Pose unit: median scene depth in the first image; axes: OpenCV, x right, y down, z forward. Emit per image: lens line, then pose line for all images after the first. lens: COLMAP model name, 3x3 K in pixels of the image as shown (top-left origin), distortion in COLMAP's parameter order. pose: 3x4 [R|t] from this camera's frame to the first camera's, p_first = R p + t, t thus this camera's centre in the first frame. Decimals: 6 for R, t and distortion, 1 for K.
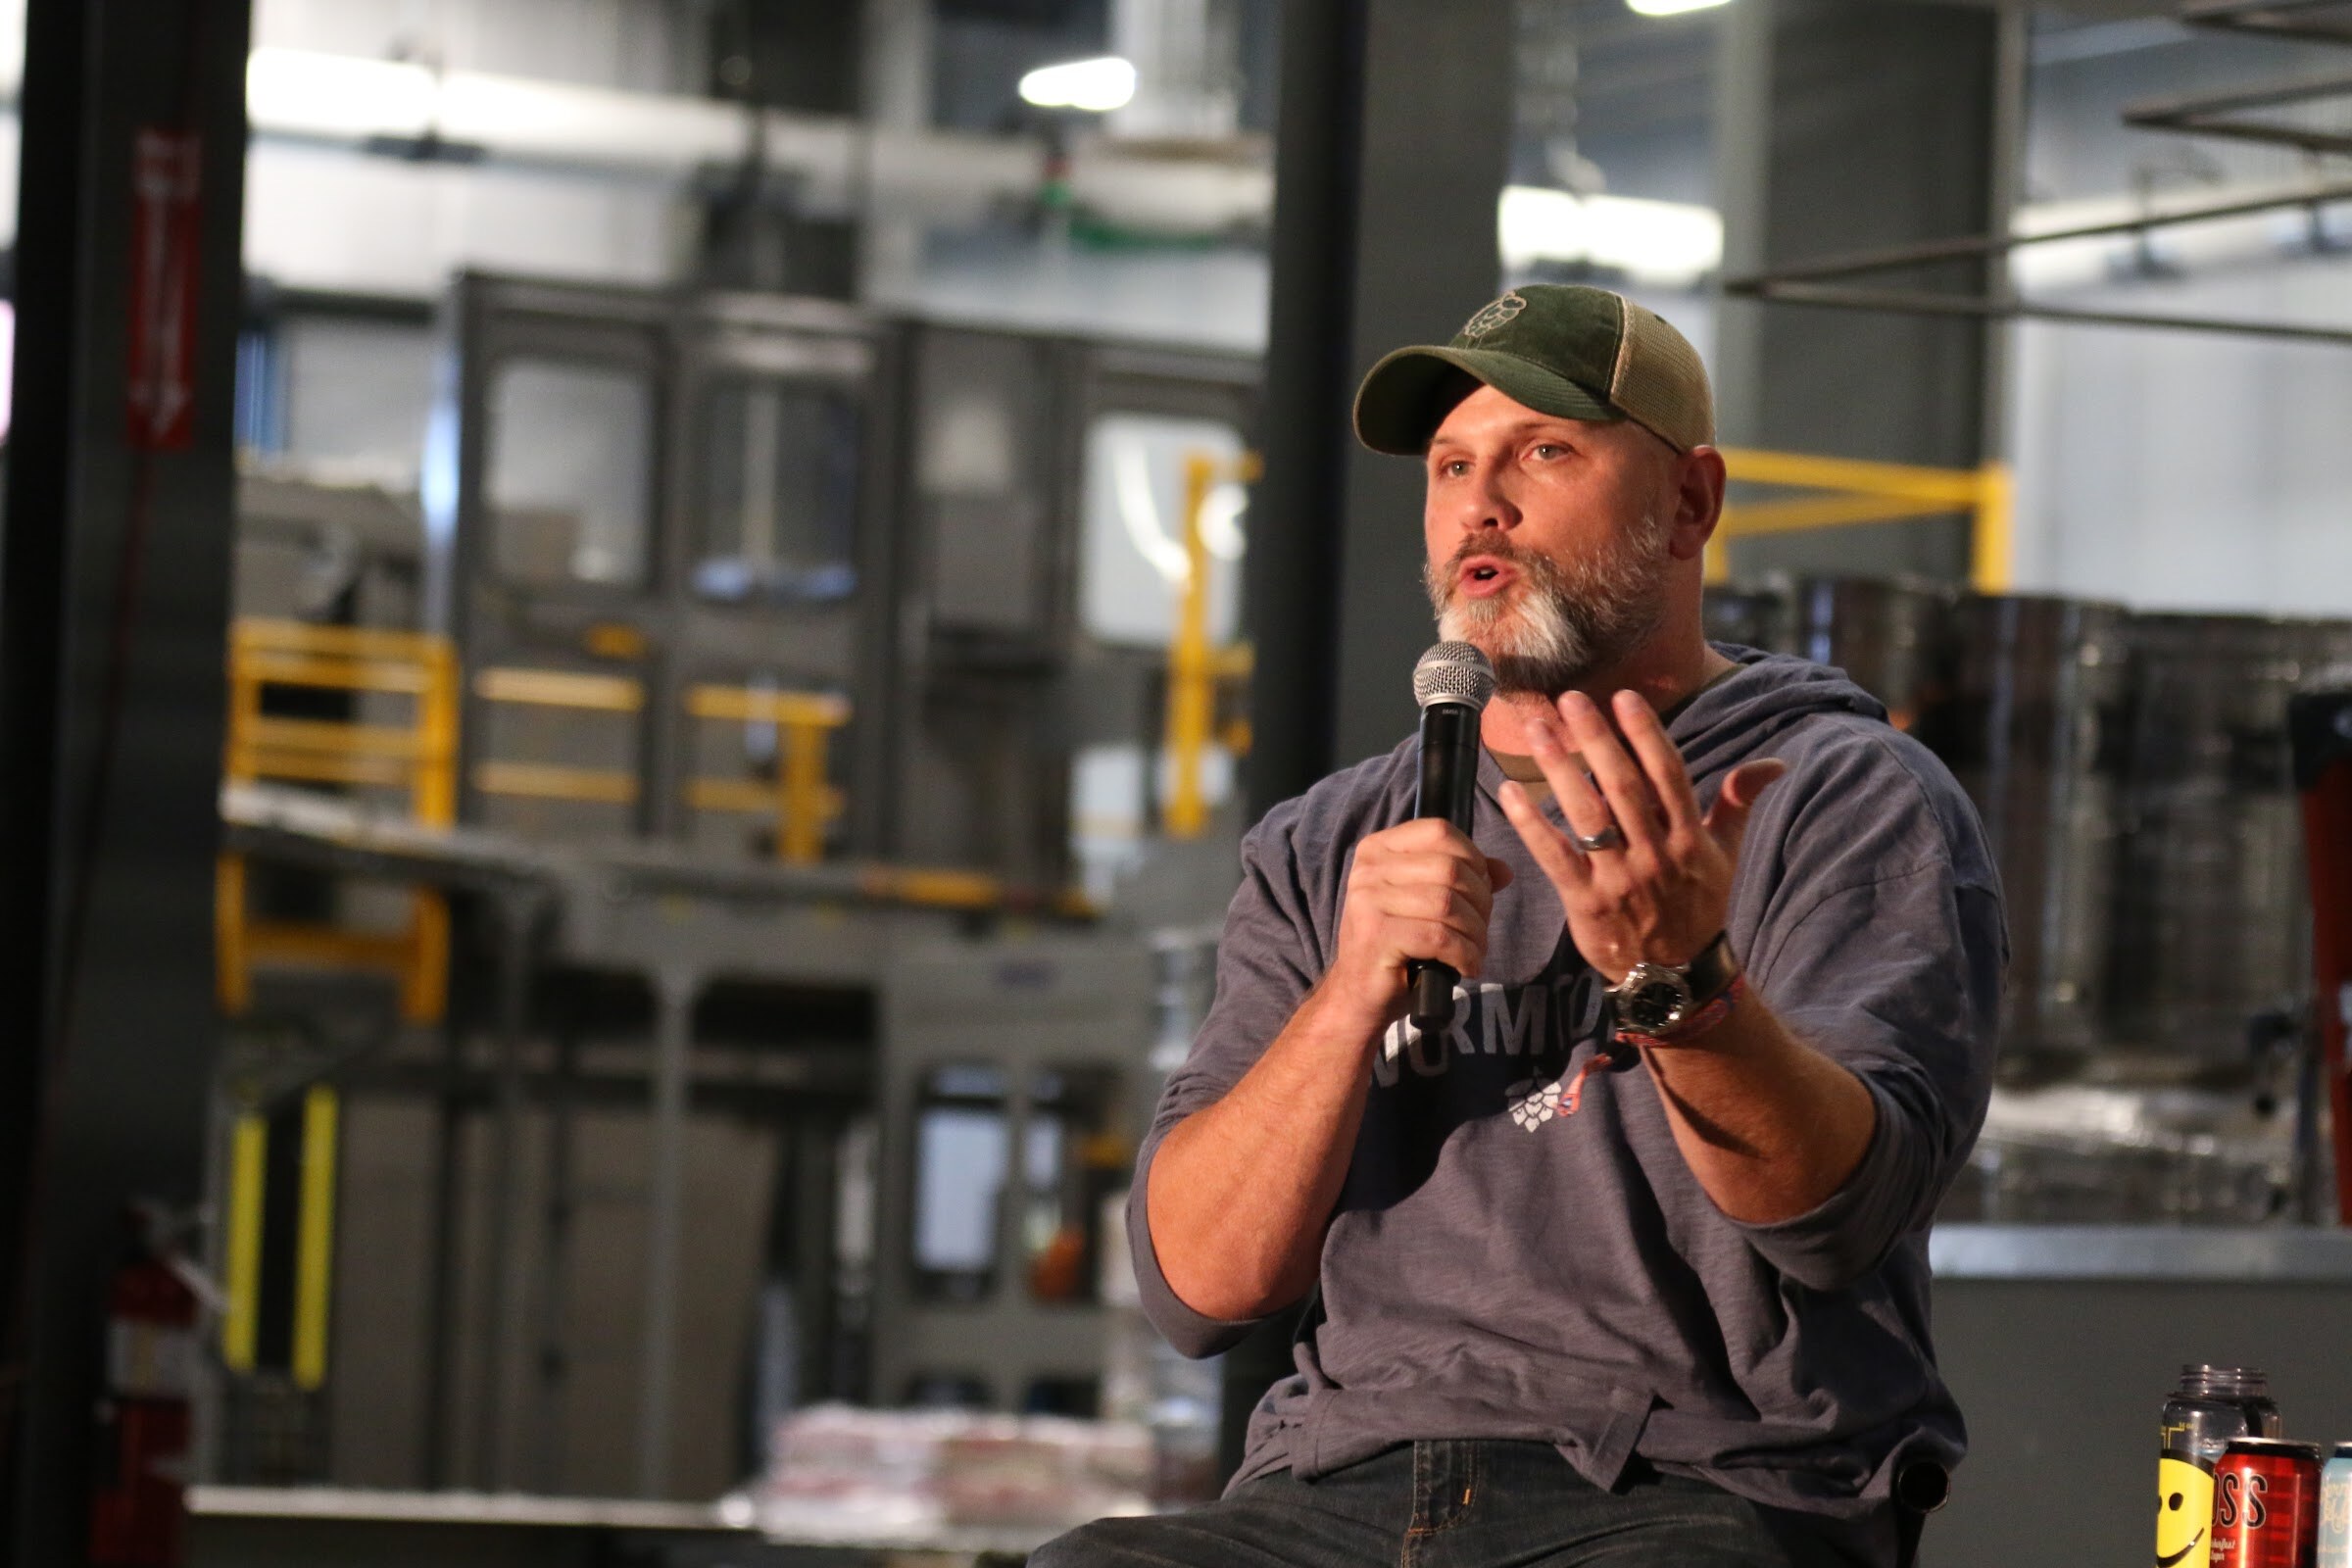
lens RADIAL K [[10288.2, 0, 1177.5], [0, 10288.2, 724.8], [0, 0, 1]] dist [0.512108, 5.858564]
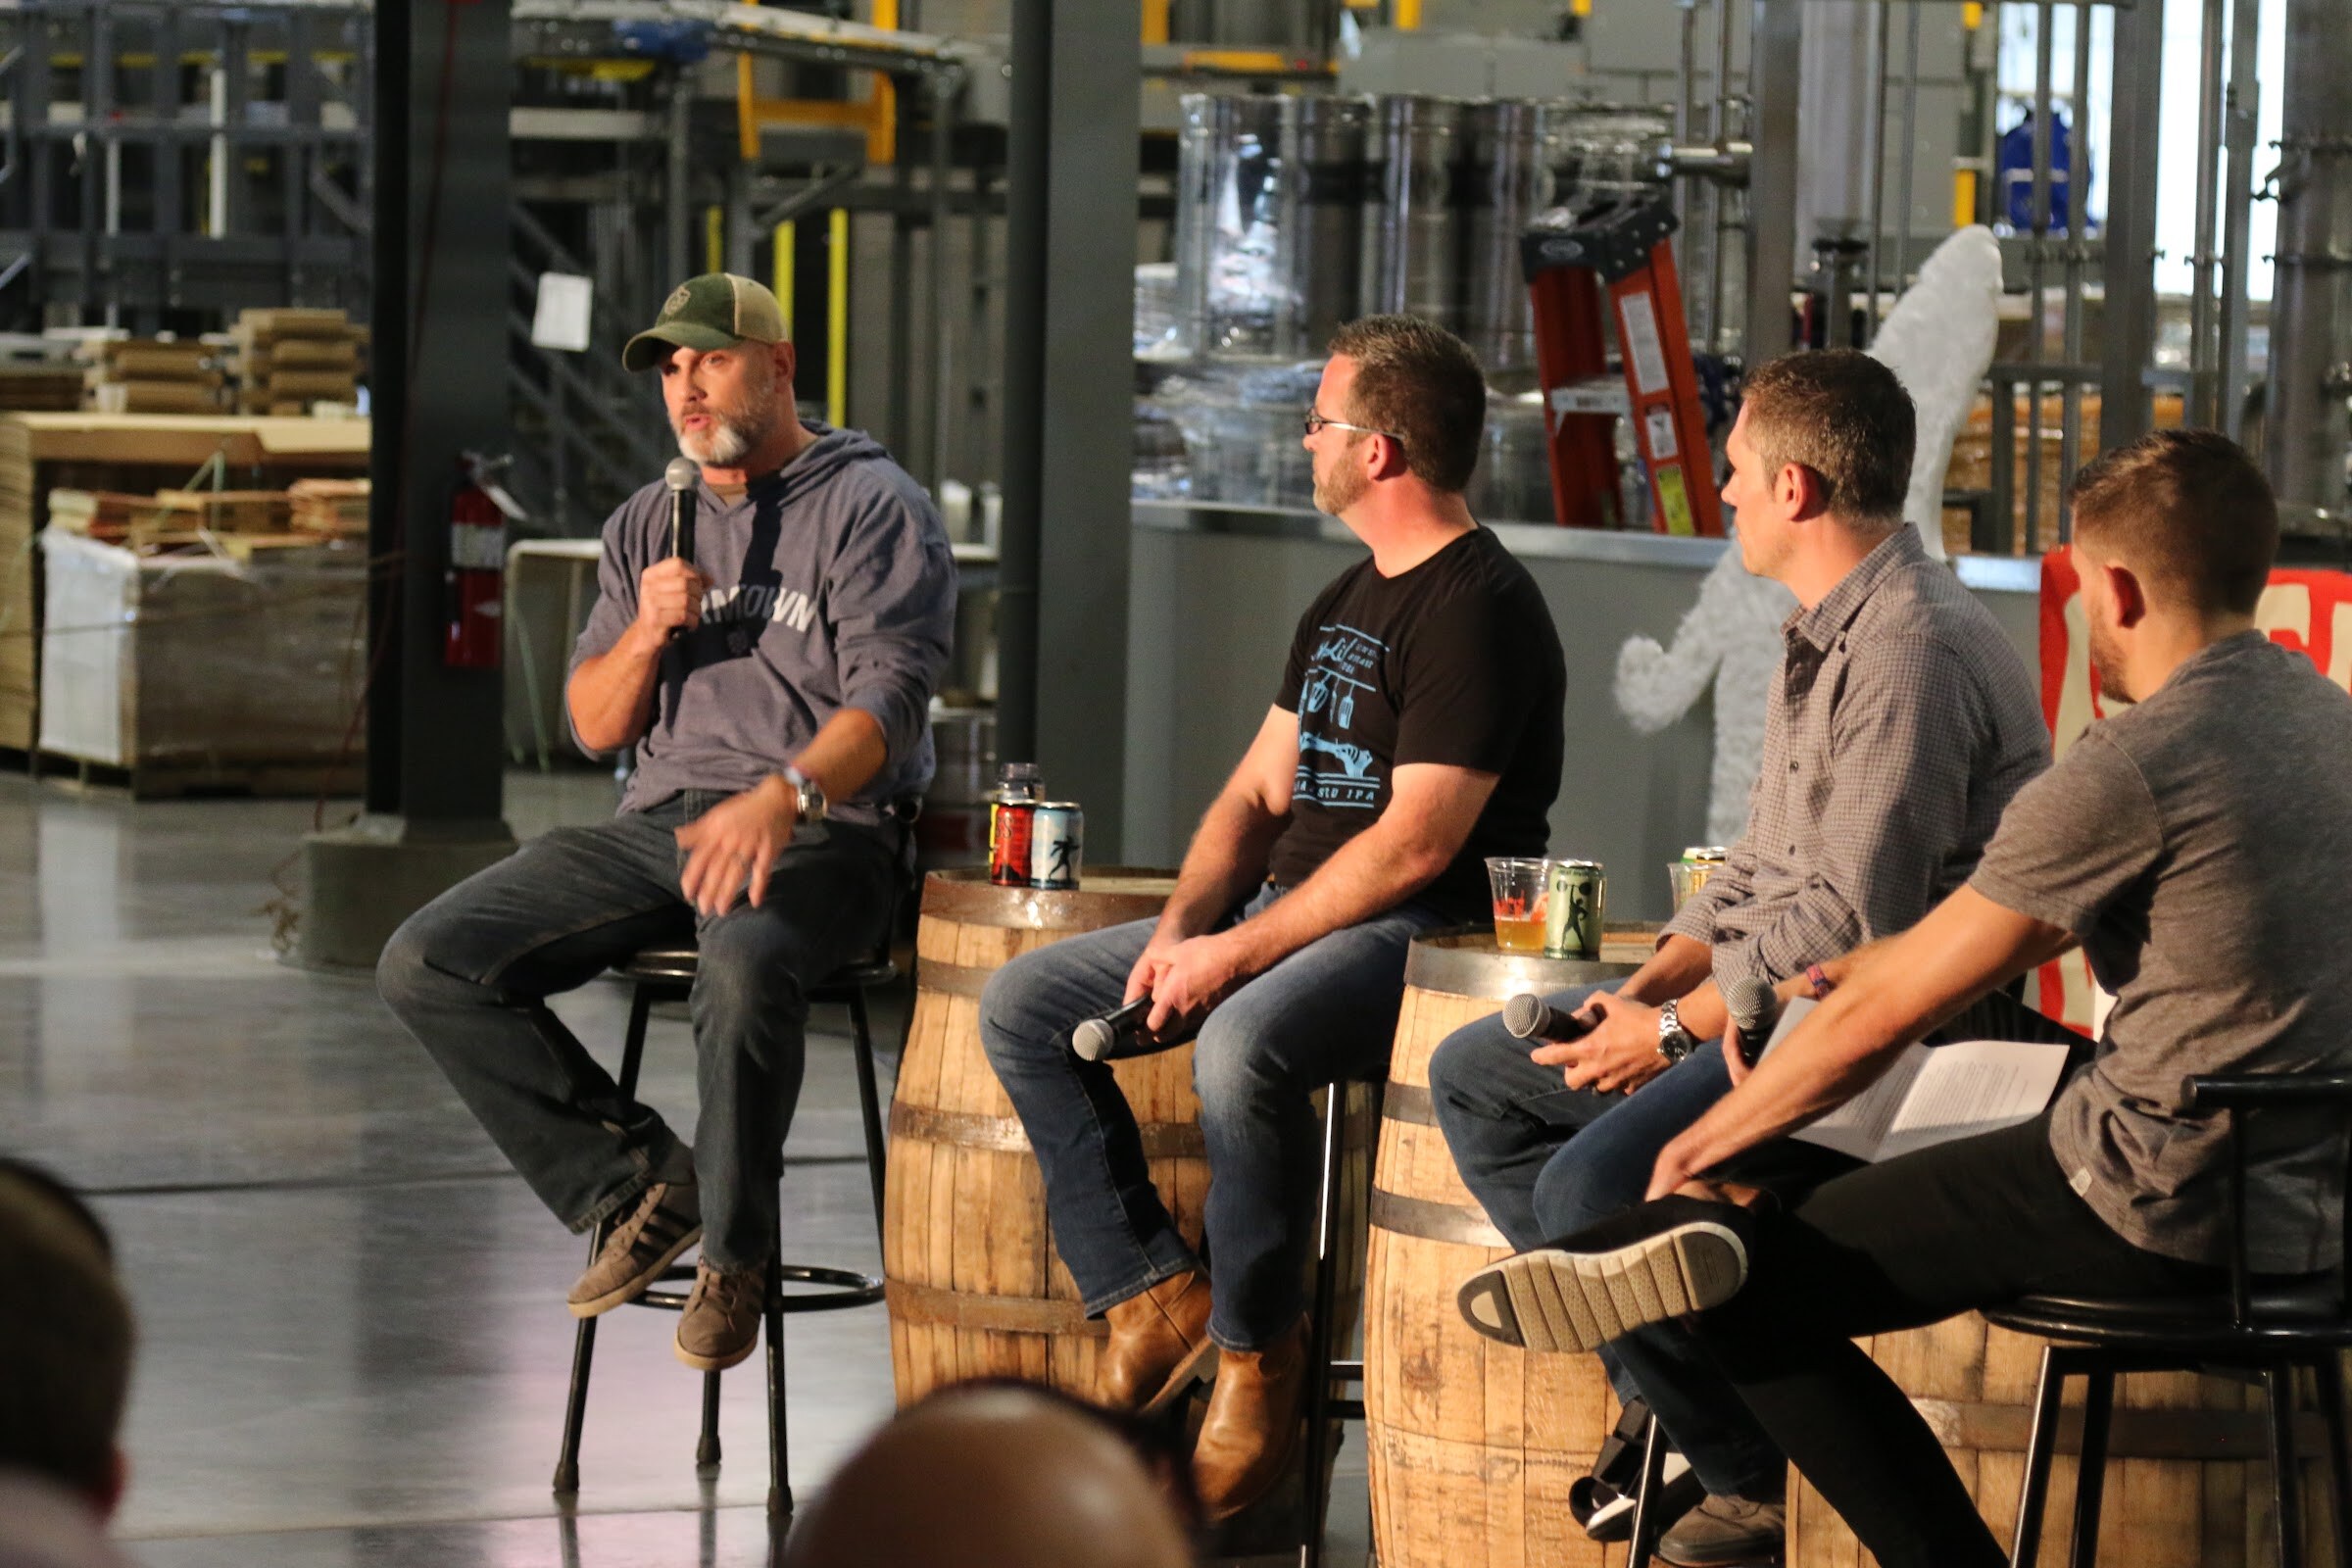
lens RADIAL K [[7926.7, 0, 1176.0], [0, 7926.7, 784.0], [0, 0, 1]] dist [0.341932, -0.205776]
pose [[0.997836, -0.016922, -0.063534, 0.097269], [0.024755, 0.991898, 0.124601, -0.059415], [0.060911, -0.125904, 0.990171, -0.288287]]
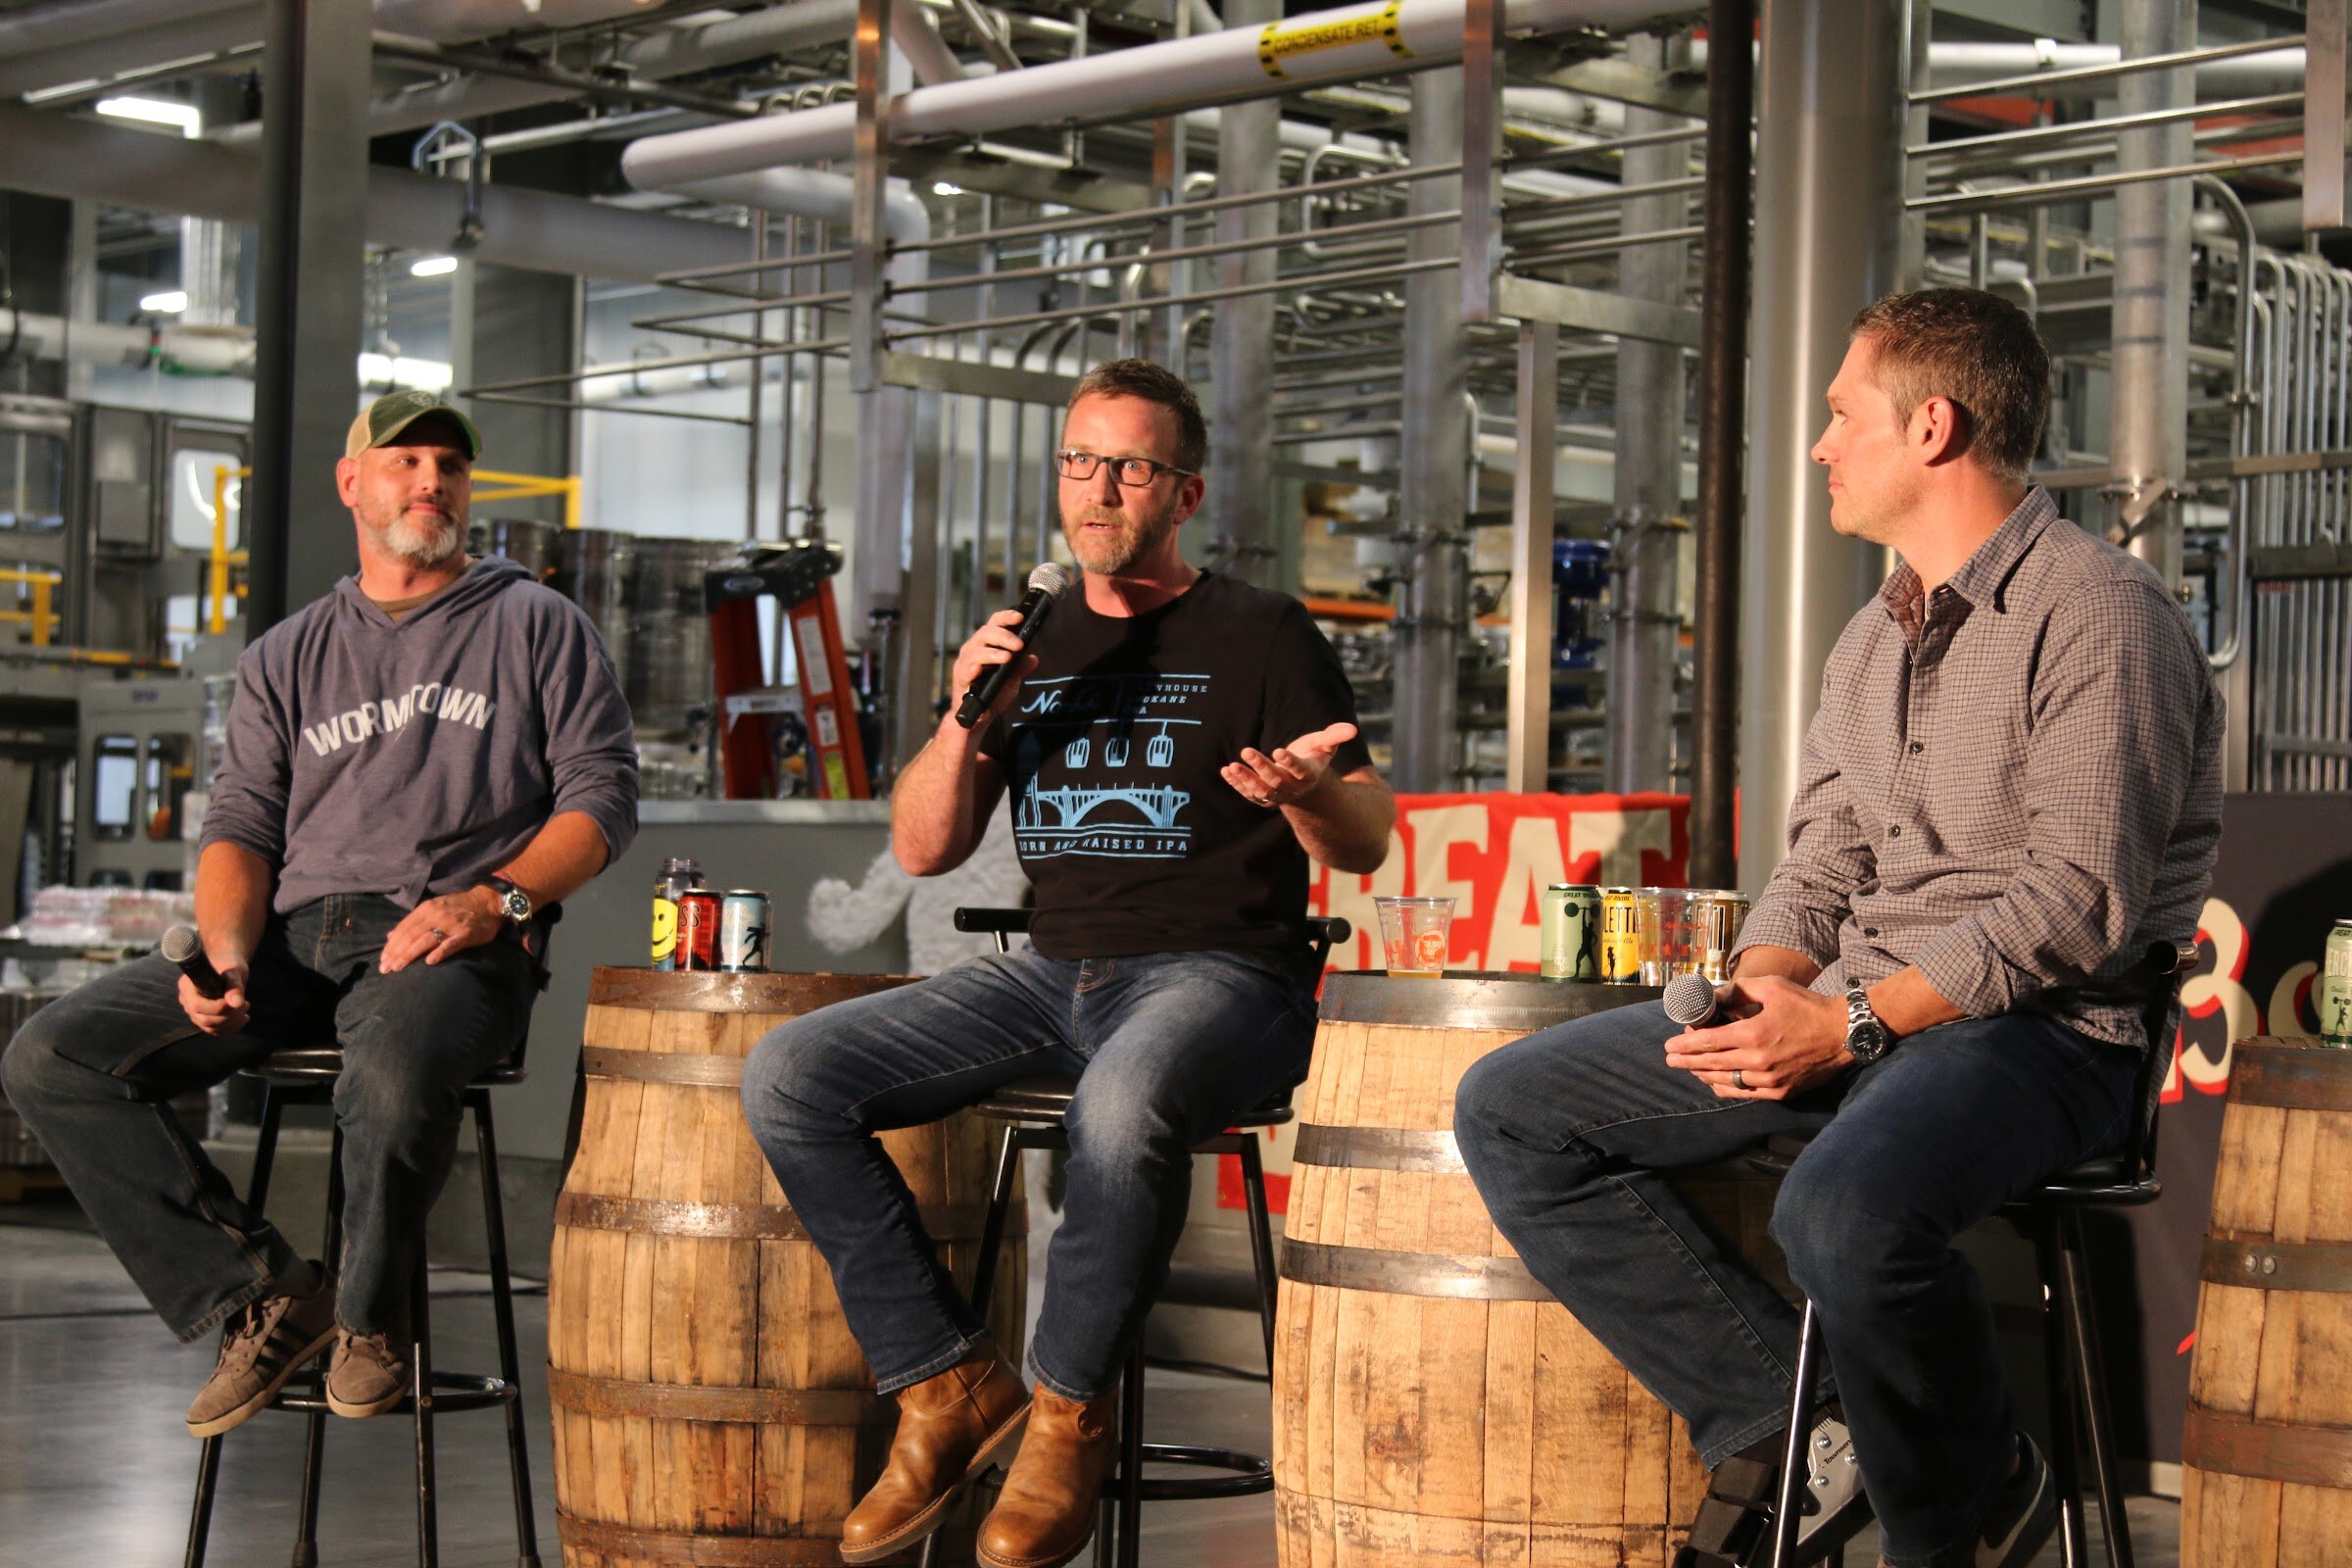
lens RADIAL K [[4386.0, 0, 1153.5], [0, 4386.0, 789.0], [0, 0, 1]] dist [0.083486, 0.187255]
pose [[0.977987, -0.007058, 0.208544, -0.000311], [-0.002475, 0.998965, 0.045415, 0.000504], [-0.208649, -0.044932, 0.976958, 0.007316]]
